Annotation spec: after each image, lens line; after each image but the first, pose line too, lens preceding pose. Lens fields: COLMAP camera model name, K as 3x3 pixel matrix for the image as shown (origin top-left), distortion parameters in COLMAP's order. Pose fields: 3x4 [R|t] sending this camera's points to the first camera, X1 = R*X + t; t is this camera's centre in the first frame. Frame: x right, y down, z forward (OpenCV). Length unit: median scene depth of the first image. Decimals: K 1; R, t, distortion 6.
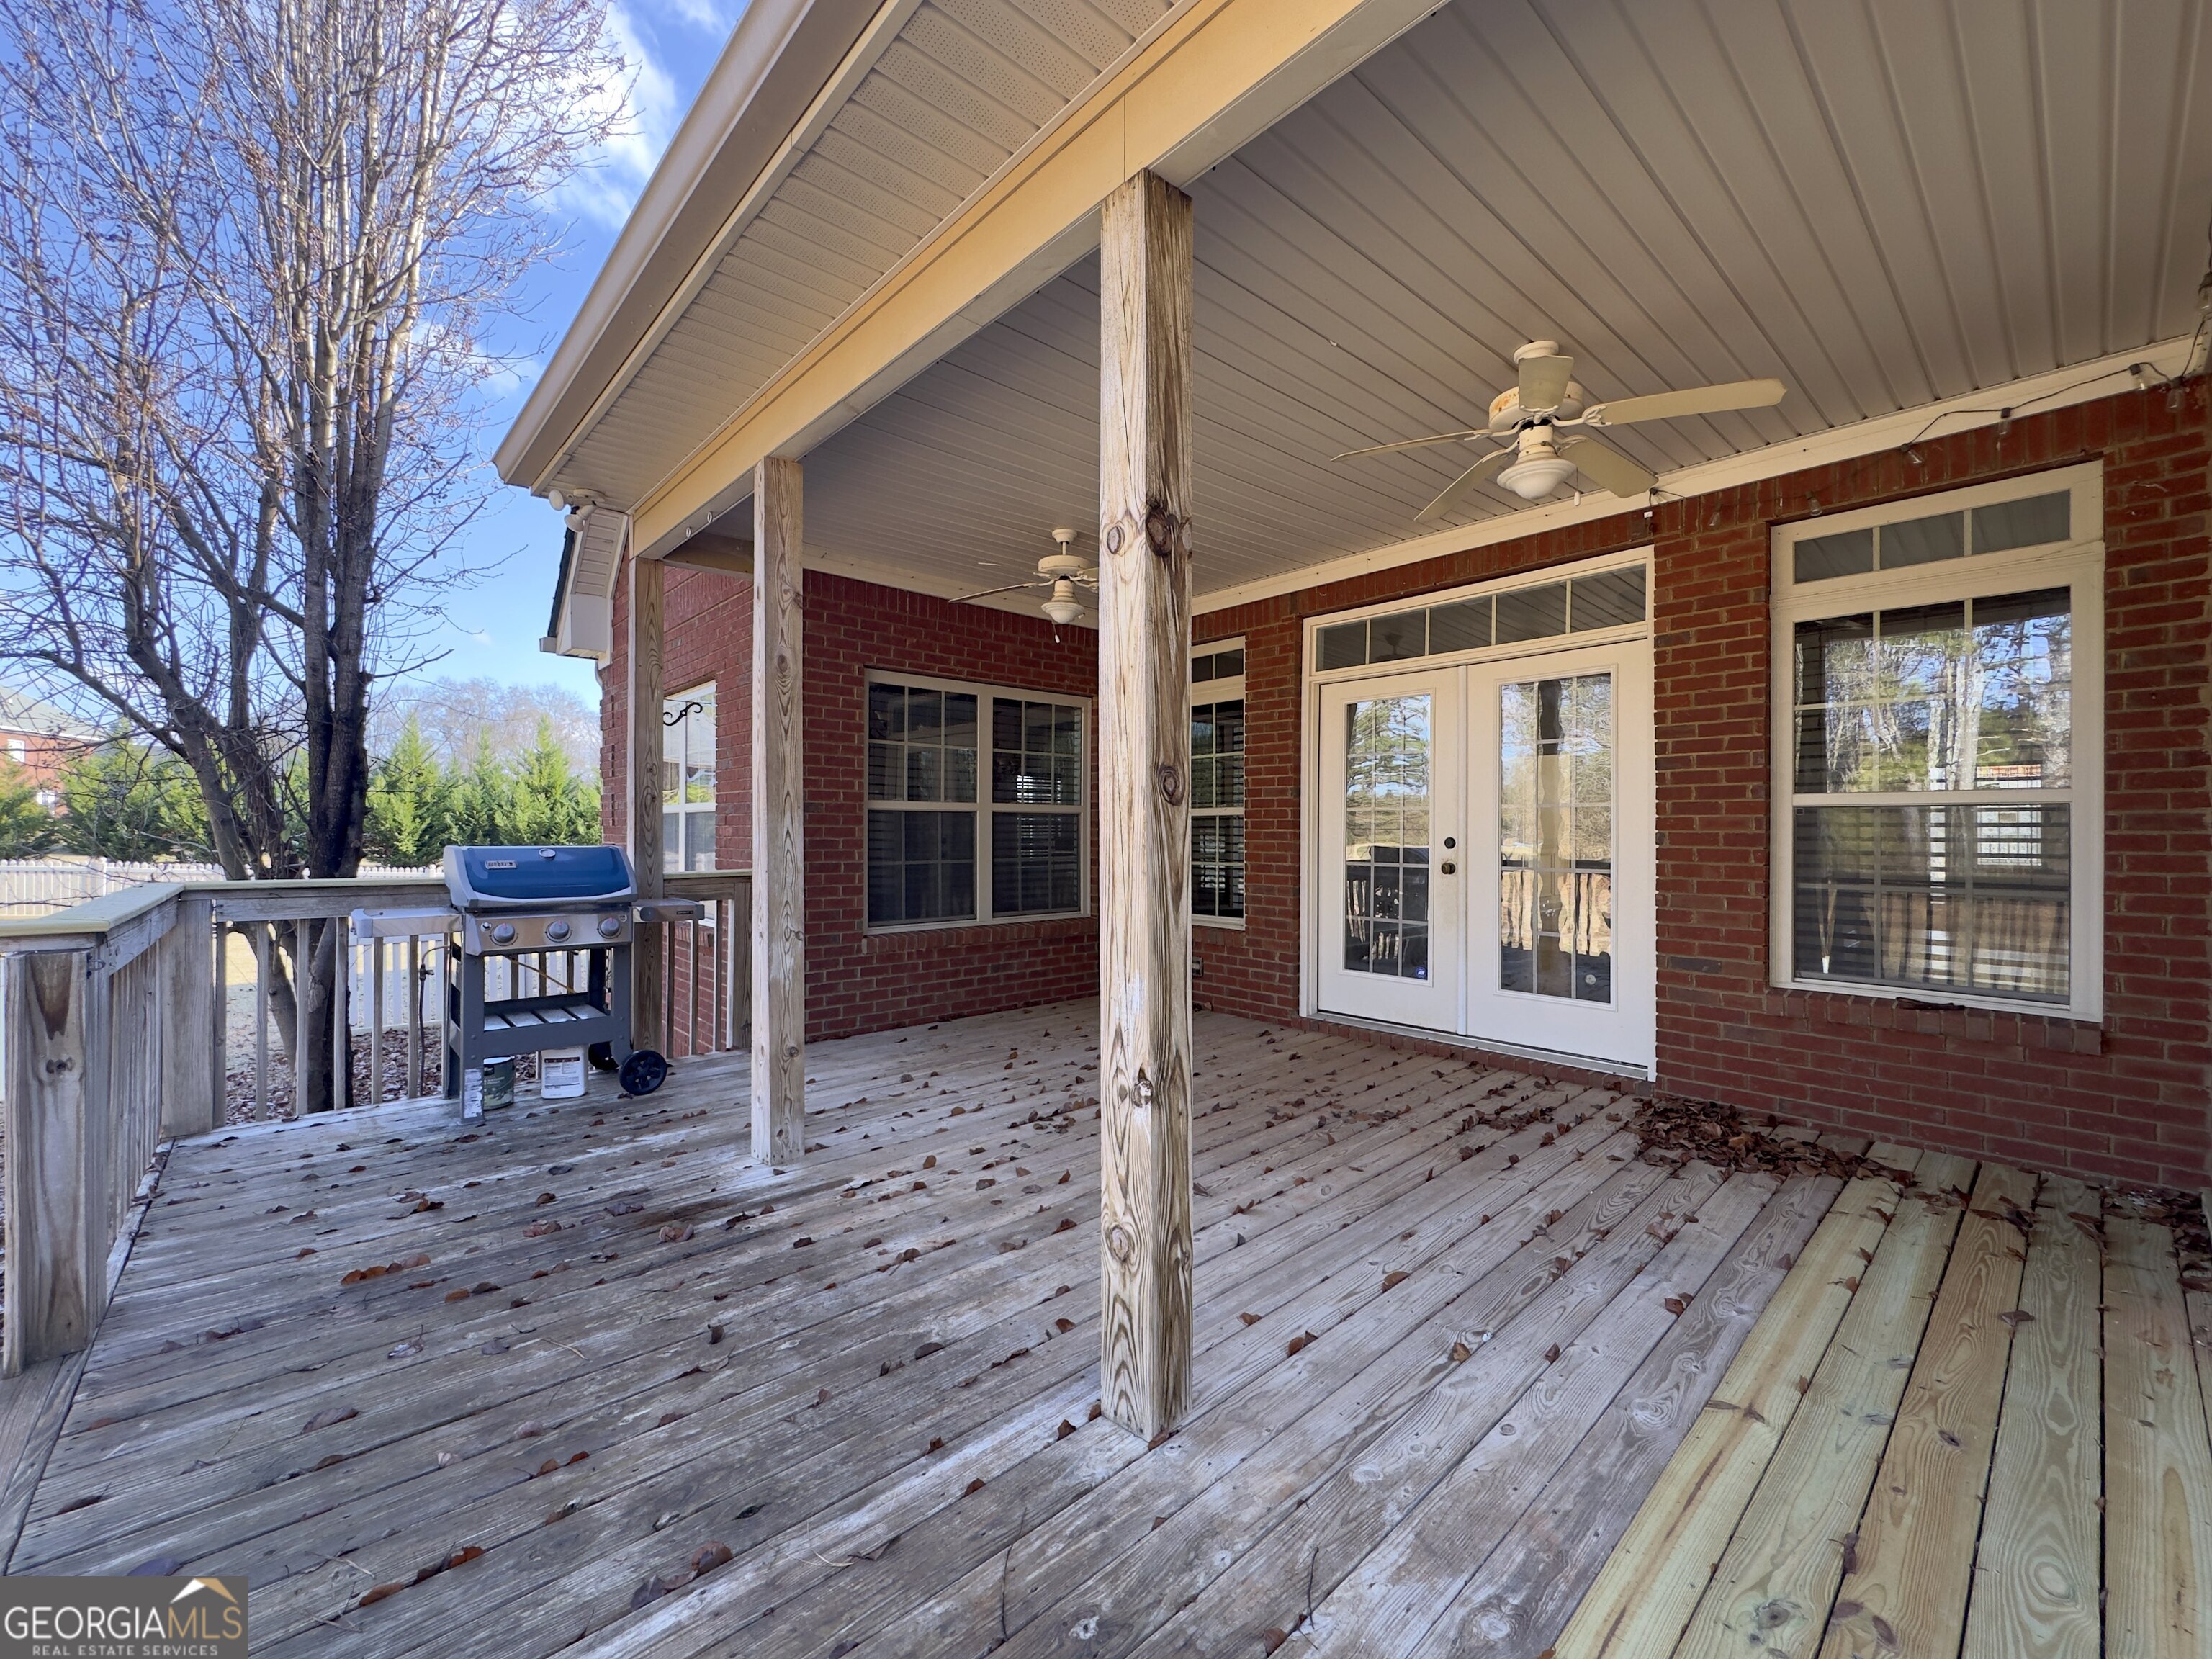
lens RADIAL K [[890.4, 0, 1106.0], [0, 890.4, 829.5], [0, 0, 1]] dist [-0.012378, 0.000198]
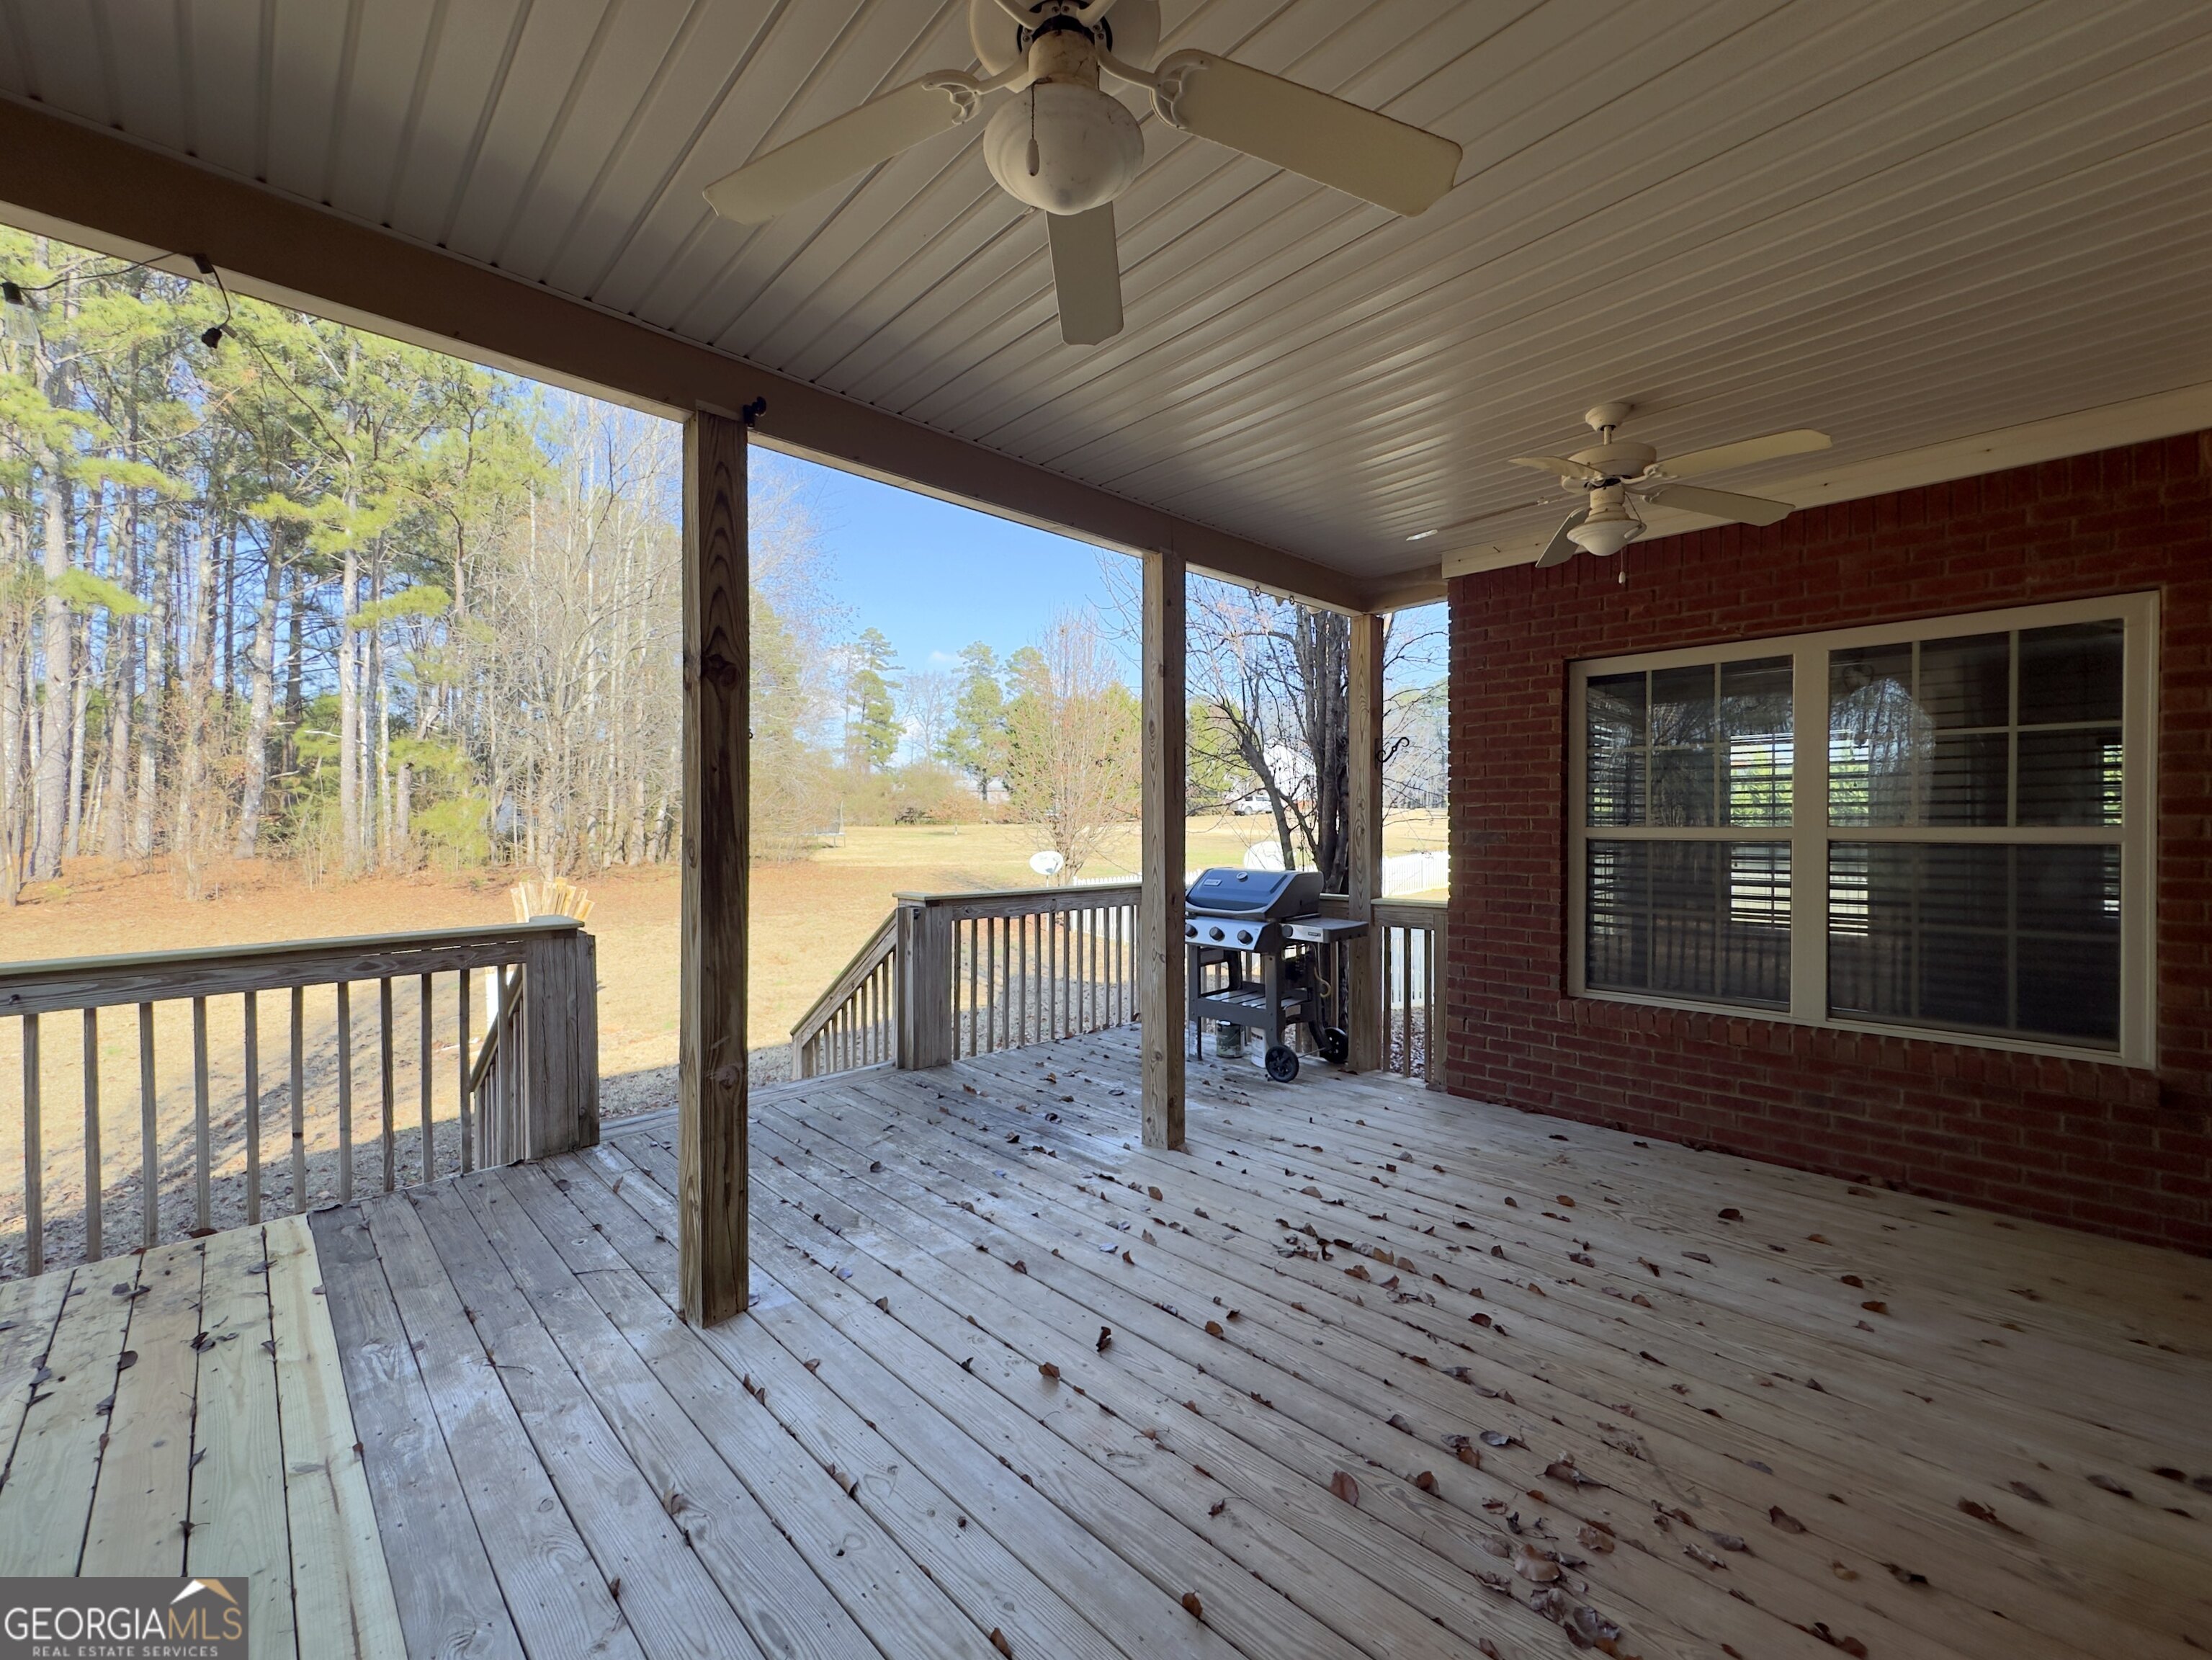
lens RADIAL K [[890.5, 0, 1106.0], [0, 890.5, 830.0], [0, 0, 1]] dist [-0.012378, 0.000198]
pose [[0.040659, 0.000211, -0.999173, 0.850817], [-0.000619, 1.000000, 0.000186, -0.050475], [0.999173, 0.000611, 0.040659, 0.917494]]
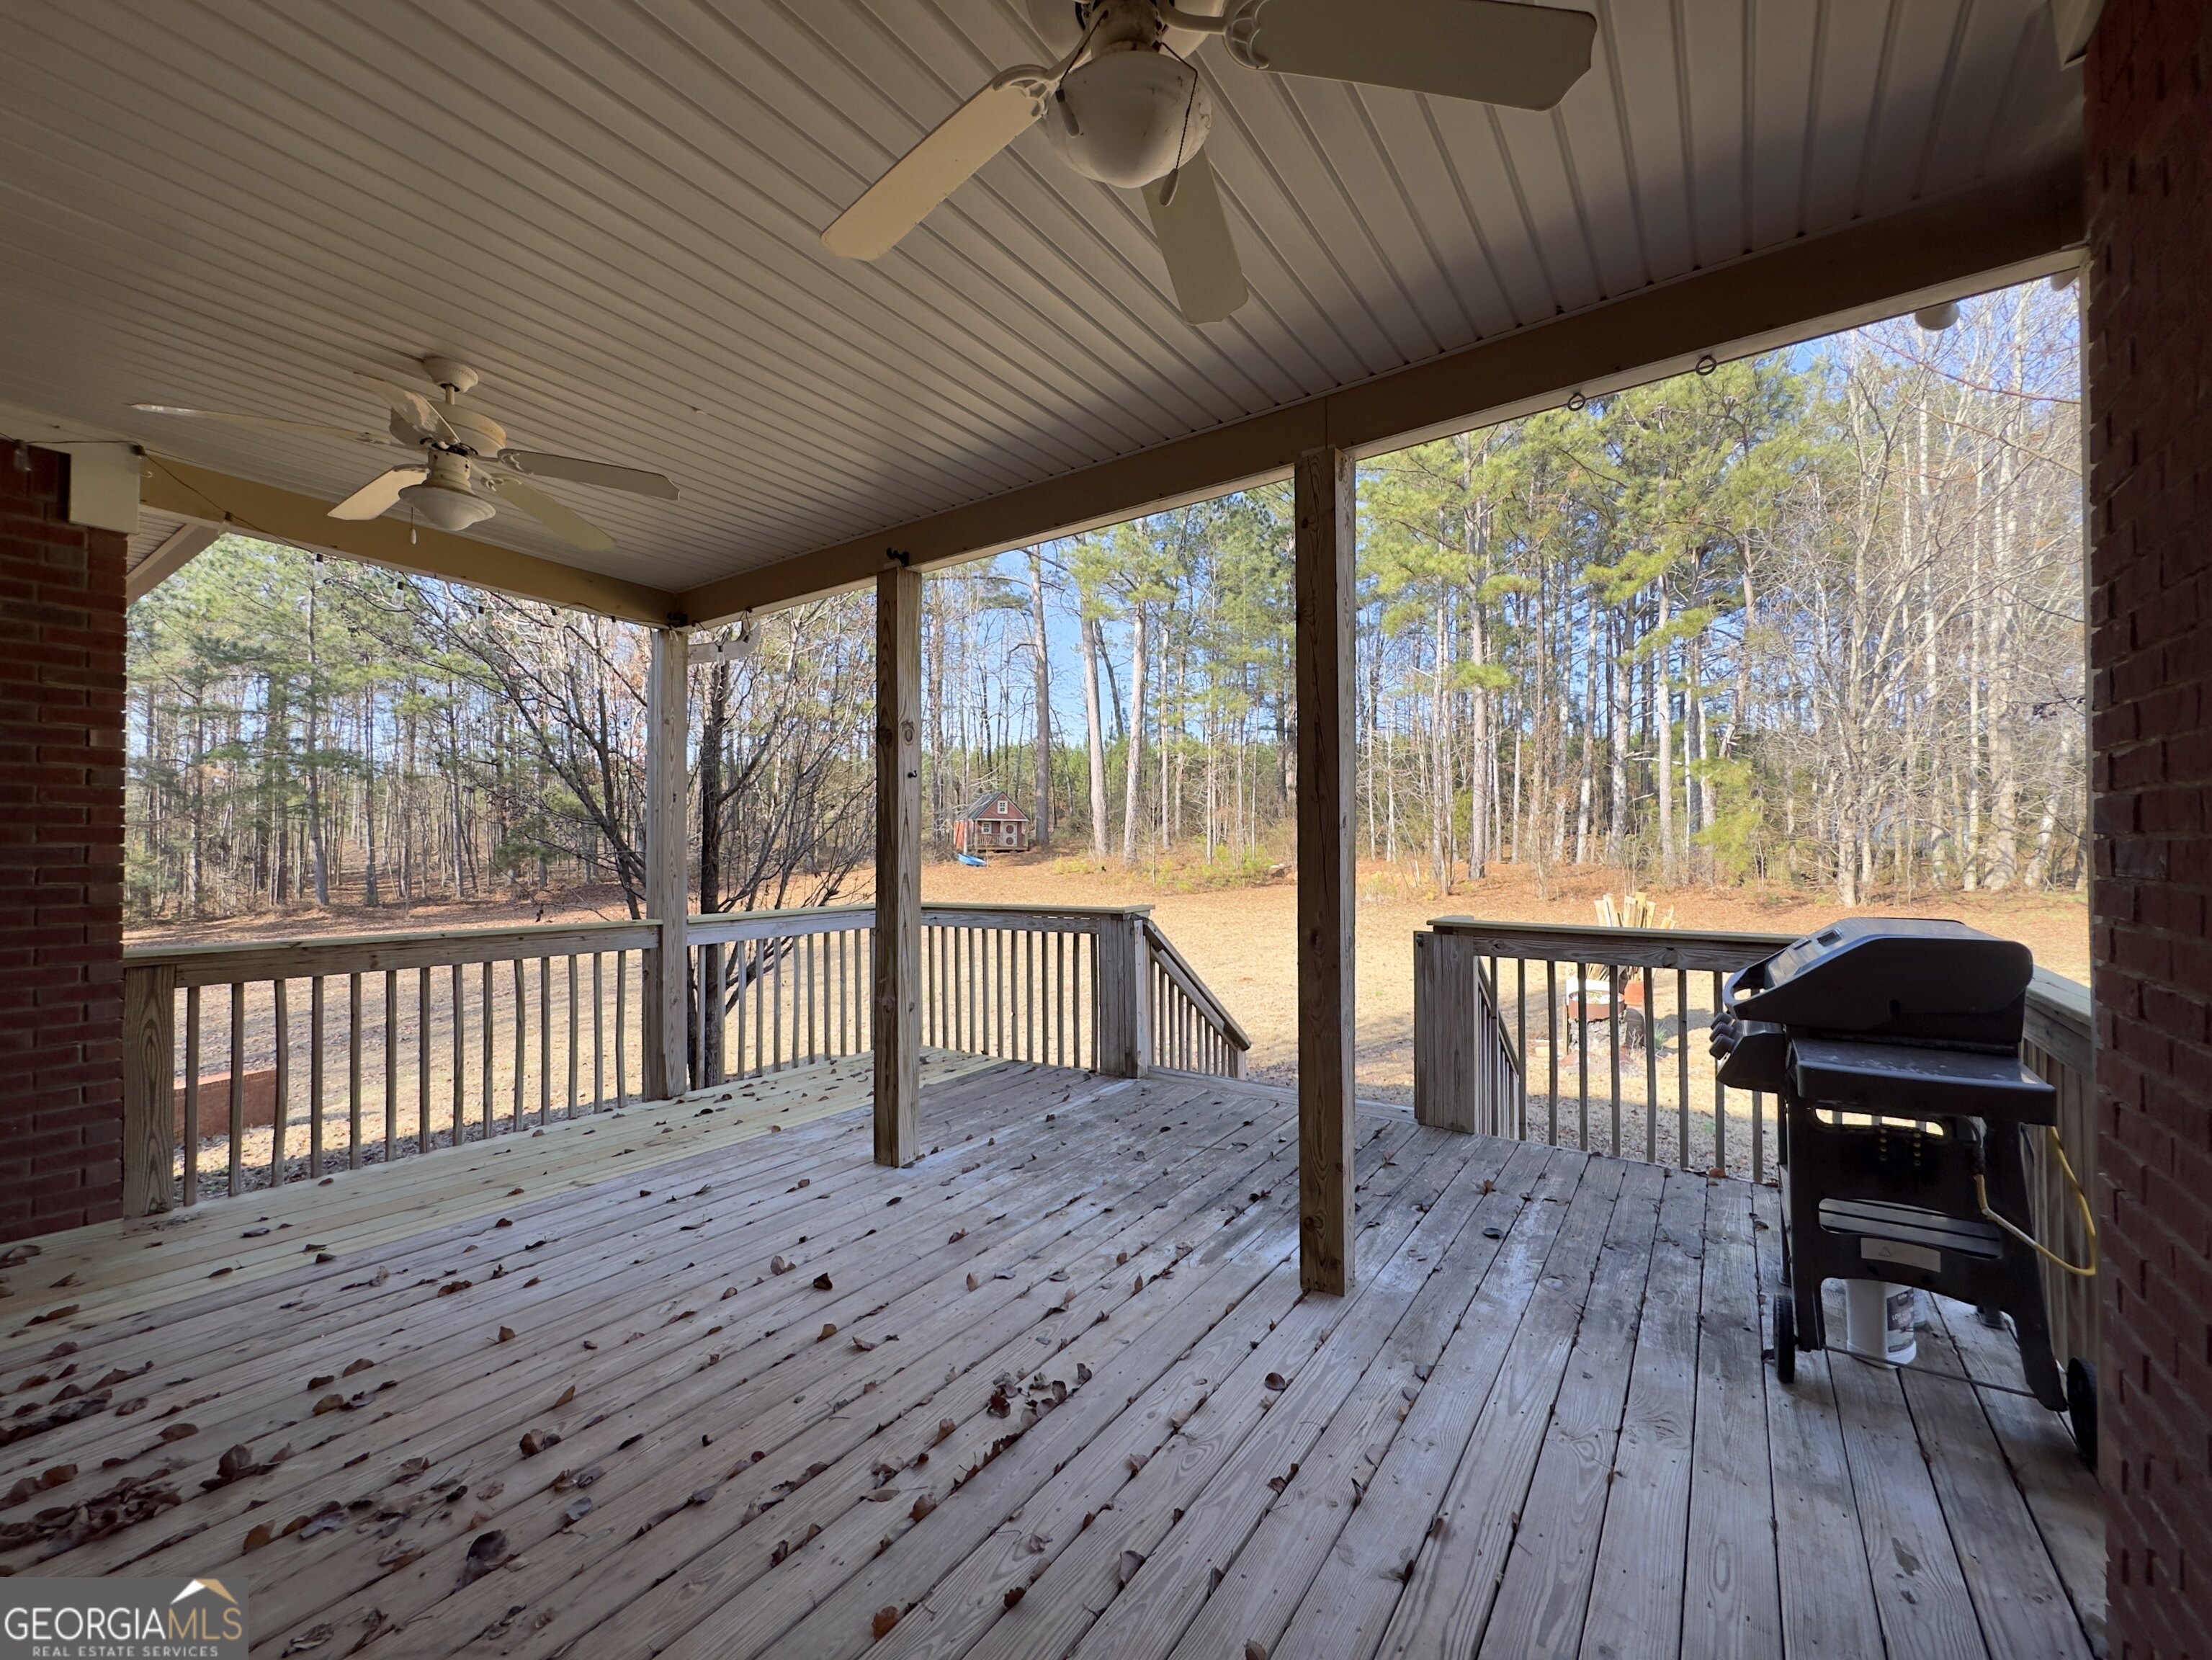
lens RADIAL K [[905.2, 0, 1106.0], [0, 905.2, 830.0], [0, 0, 1]] dist [-0.008728, 0.000029]
pose [[-0.974269, -0.004499, -0.225345, 0.028280], [-0.001032, 0.999879, -0.015501, -0.045550], [0.225388, -0.014869, -0.974156, 1.873193]]
